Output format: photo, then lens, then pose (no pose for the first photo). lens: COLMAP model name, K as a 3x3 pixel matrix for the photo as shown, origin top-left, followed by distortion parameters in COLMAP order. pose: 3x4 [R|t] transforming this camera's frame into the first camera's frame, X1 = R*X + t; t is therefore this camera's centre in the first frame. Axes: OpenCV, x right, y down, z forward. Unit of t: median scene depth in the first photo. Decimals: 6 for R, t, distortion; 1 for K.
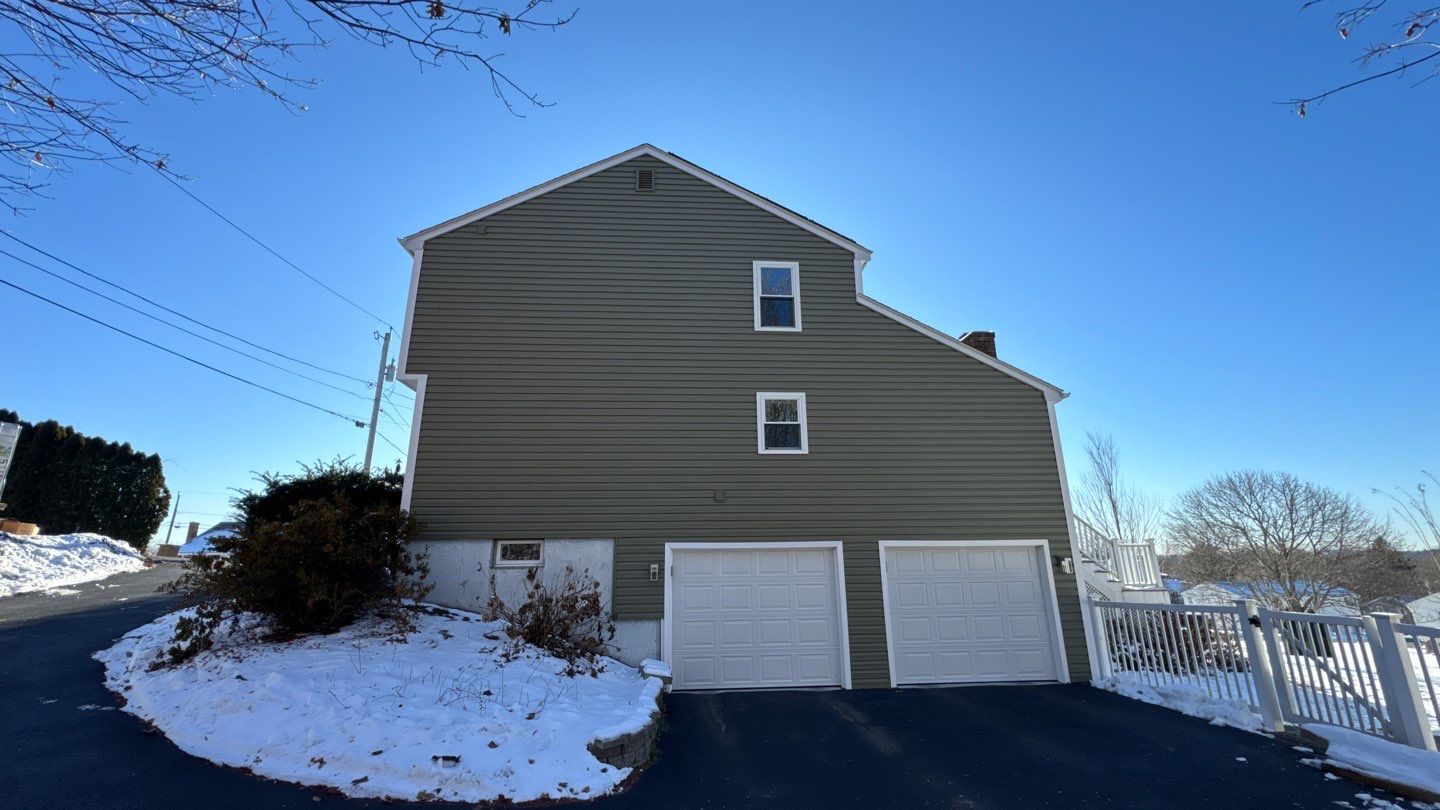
lens RADIAL K [[578.5, 0, 730.4], [0, 578.5, 399.2], [0, 0, 1]] dist [-0.006192, 0.000520]
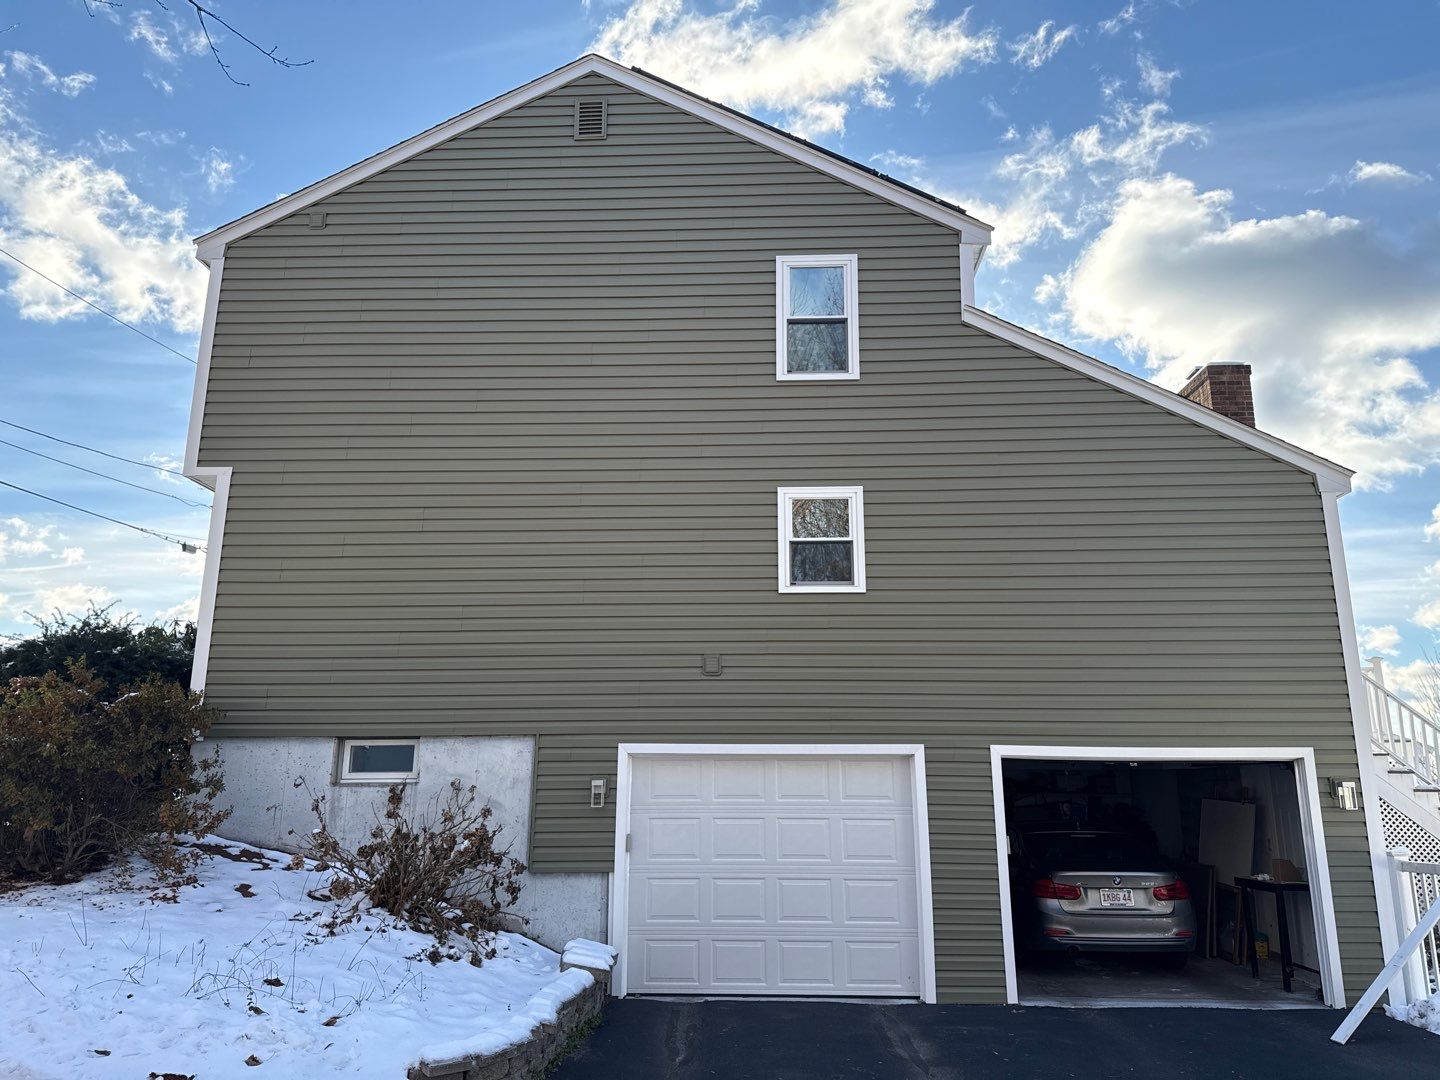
lens RADIAL K [[1029.9, 0, 750.0], [0, 1029.9, 528.7], [0, 0, 1]] dist [0.052842, -0.059576]
pose [[0.993639, -0.013936, -0.111749, 0.141221], [0.017700, 0.999306, 0.032764, -0.004229], [0.111215, -0.034533, 0.993196, -0.025409]]
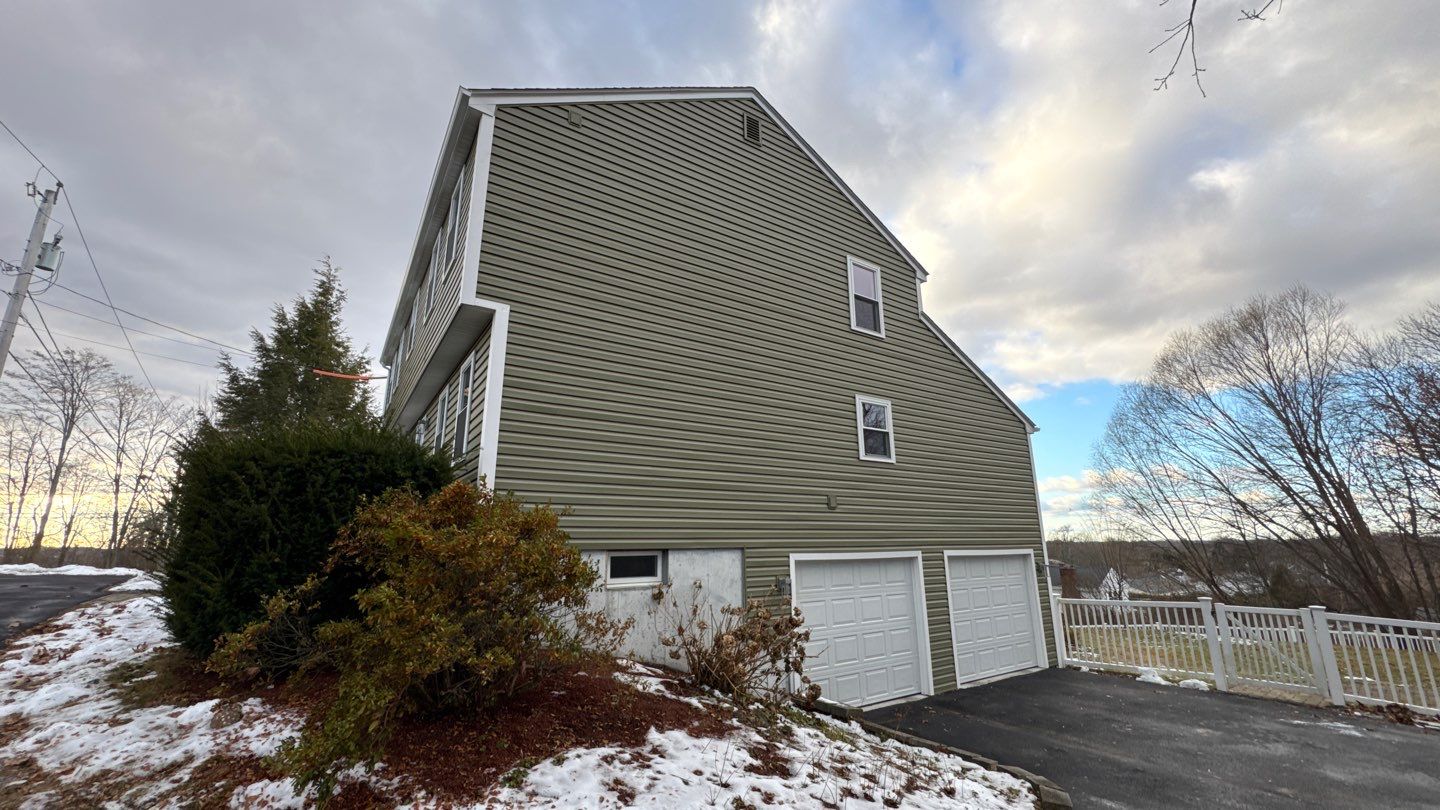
lens RADIAL K [[578.5, 0, 720.8], [0, 578.5, 399.6], [0, 0, 1]] dist [-0.006192, 0.000520]
pose [[0.863880, 0.127018, 0.487420, -0.652612], [-0.136646, 0.990492, -0.015929, 0.045402], [-0.484809, -0.052844, 0.873022, 0.297663]]
